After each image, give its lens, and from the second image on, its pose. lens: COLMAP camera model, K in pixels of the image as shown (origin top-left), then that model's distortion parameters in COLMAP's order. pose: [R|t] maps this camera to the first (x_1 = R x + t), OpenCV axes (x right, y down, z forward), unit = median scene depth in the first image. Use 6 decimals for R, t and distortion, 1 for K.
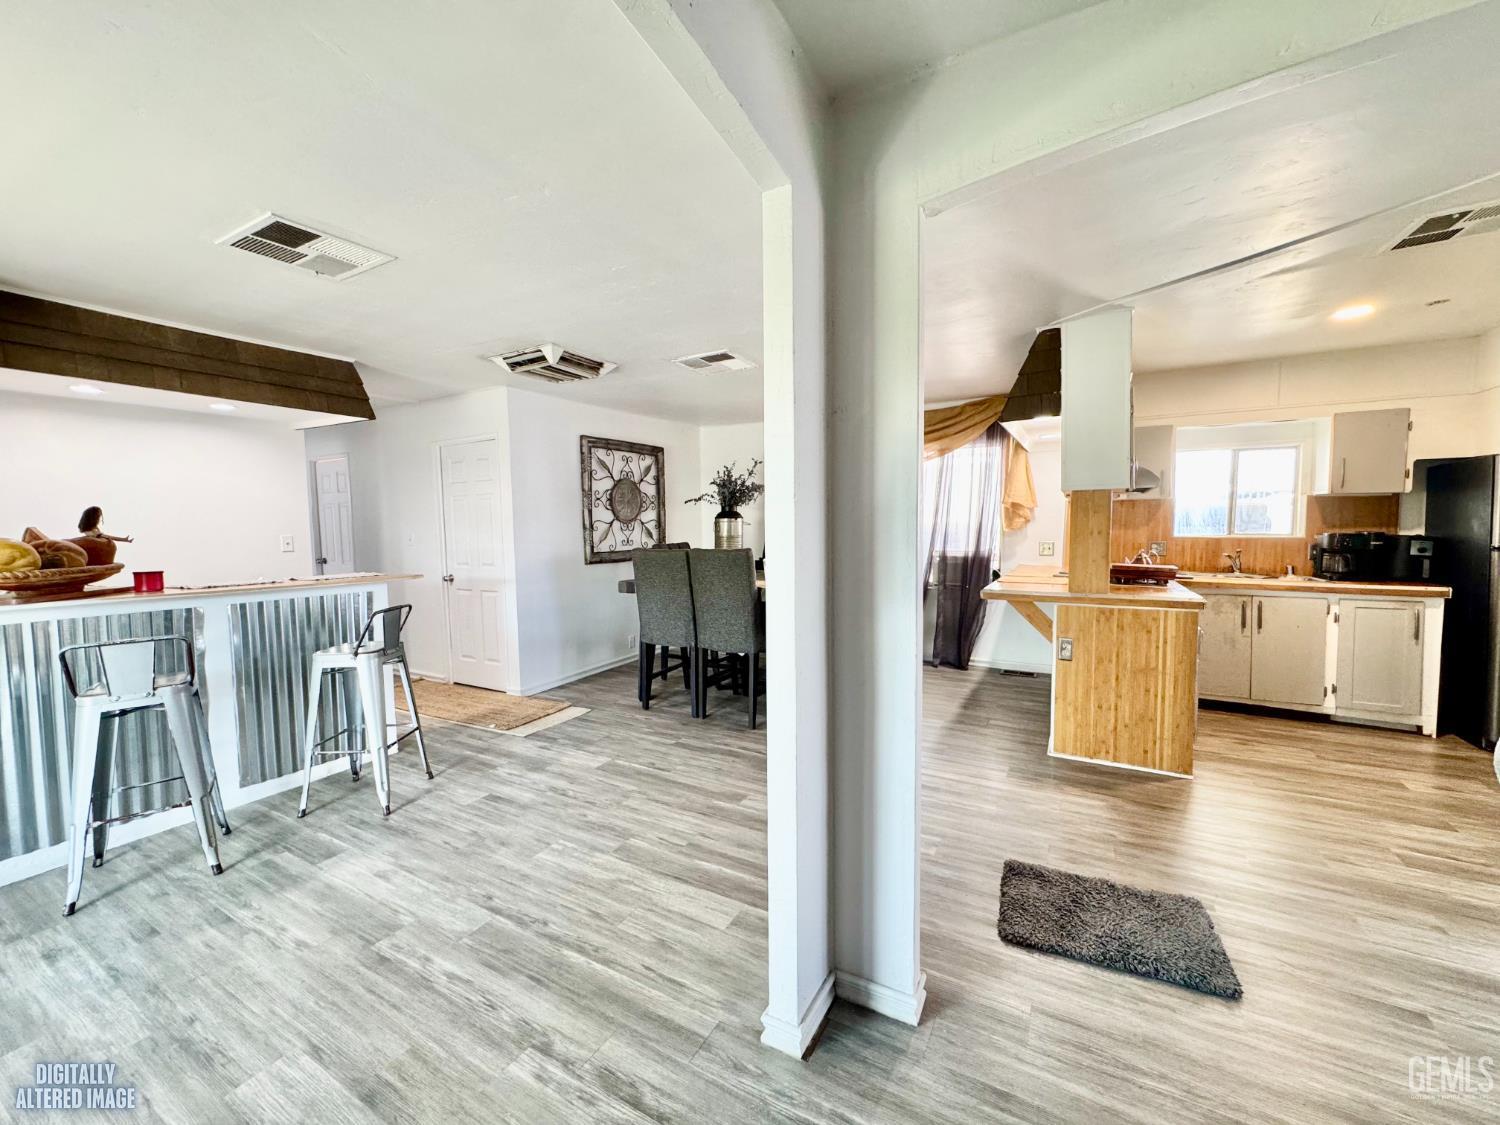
lens RADIAL K [[595.8, 0, 750.0], [0, 595.8, 562.5], [0, 0, 1]] dist [-0.001618, -0.000036]
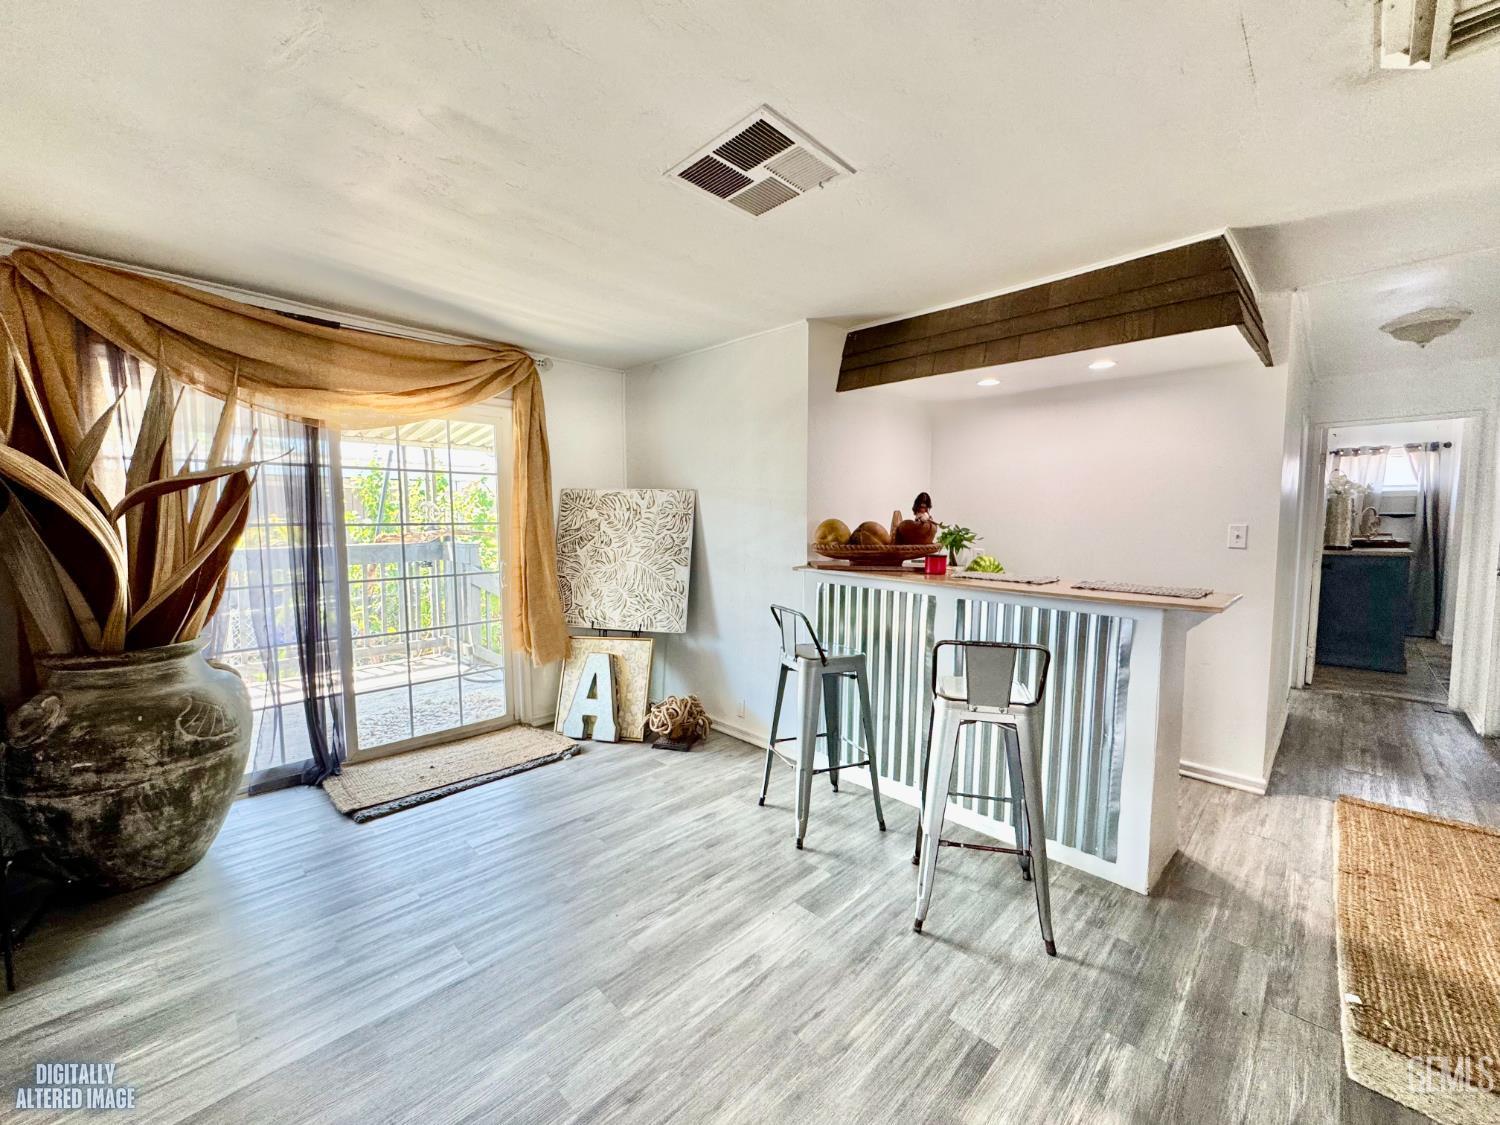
lens RADIAL K [[595.8, 0, 750.0], [0, 595.8, 562.5], [0, 0, 1]] dist [-0.001618, -0.000036]
pose [[-0.263500, 0.092607, -0.960204, 0.065437], [-0.060226, 0.991860, 0.112187, -0.066335], [0.962778, 0.087390, -0.255778, 0.932844]]
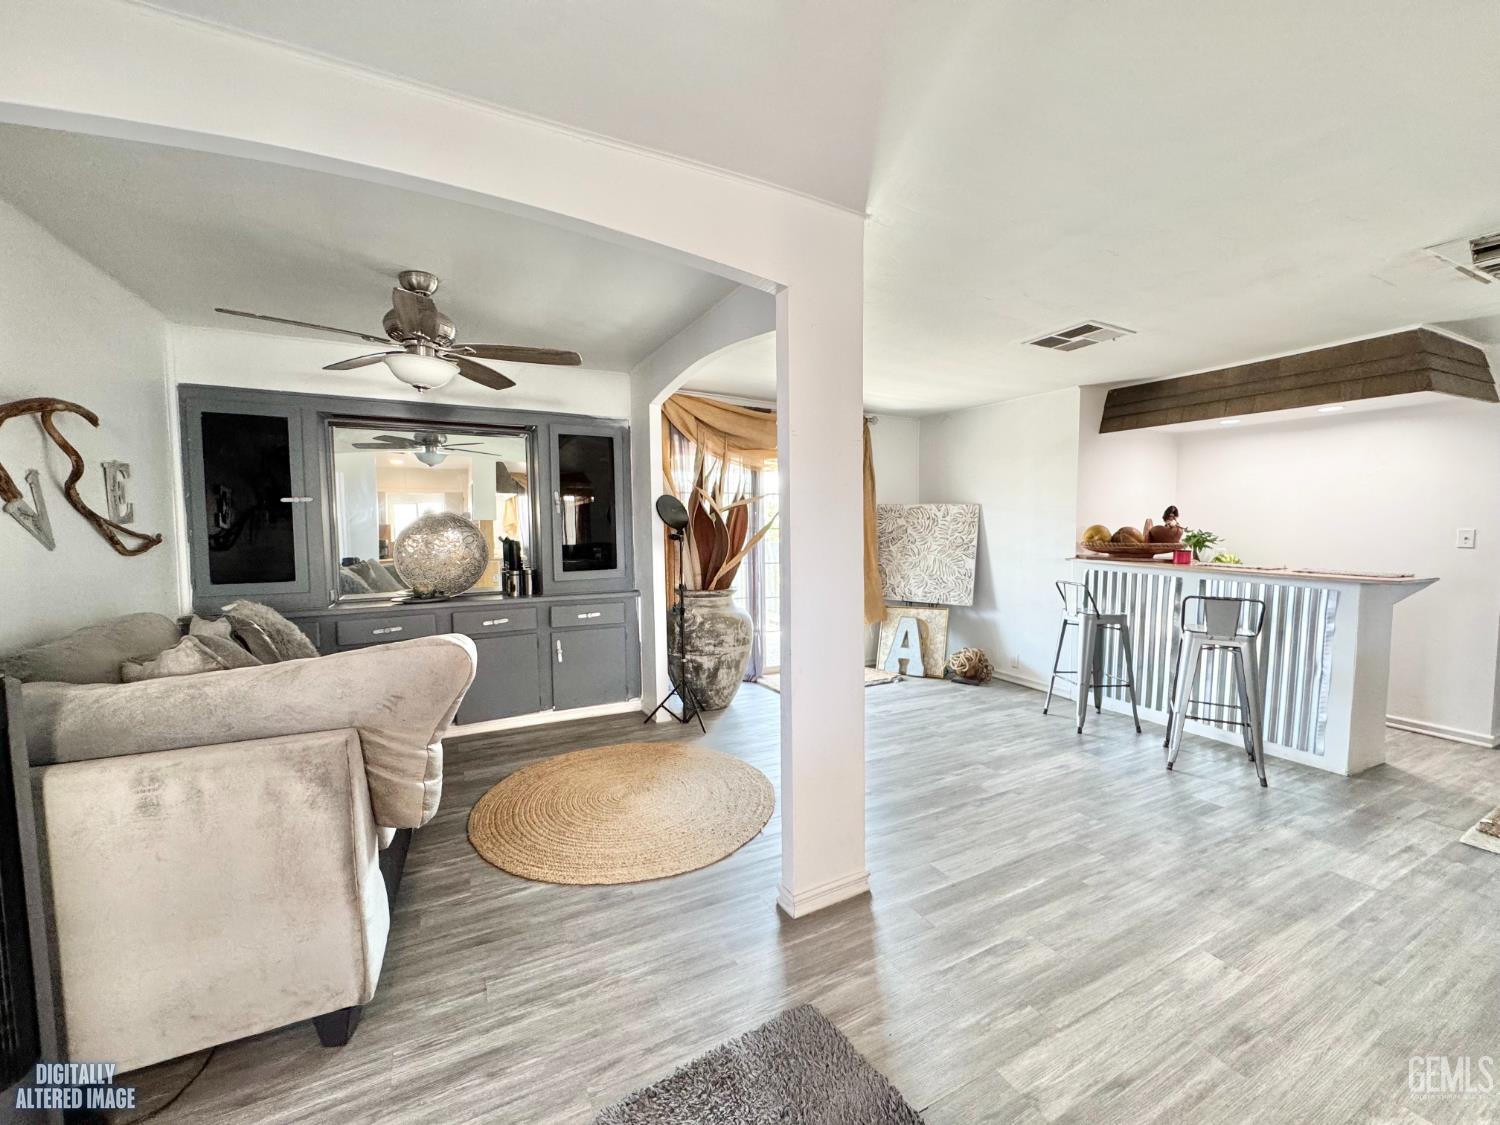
lens RADIAL K [[603.6, 0, 750.0], [0, 603.6, 562.5], [0, 0, 1]] dist [0.000616, 0.000198]
pose [[-0.541662, 0.072688, -0.837448, 0.777610], [-0.045265, 0.992287, 0.115406, -0.075202], [0.839377, 0.100418, -0.534194, 0.883843]]
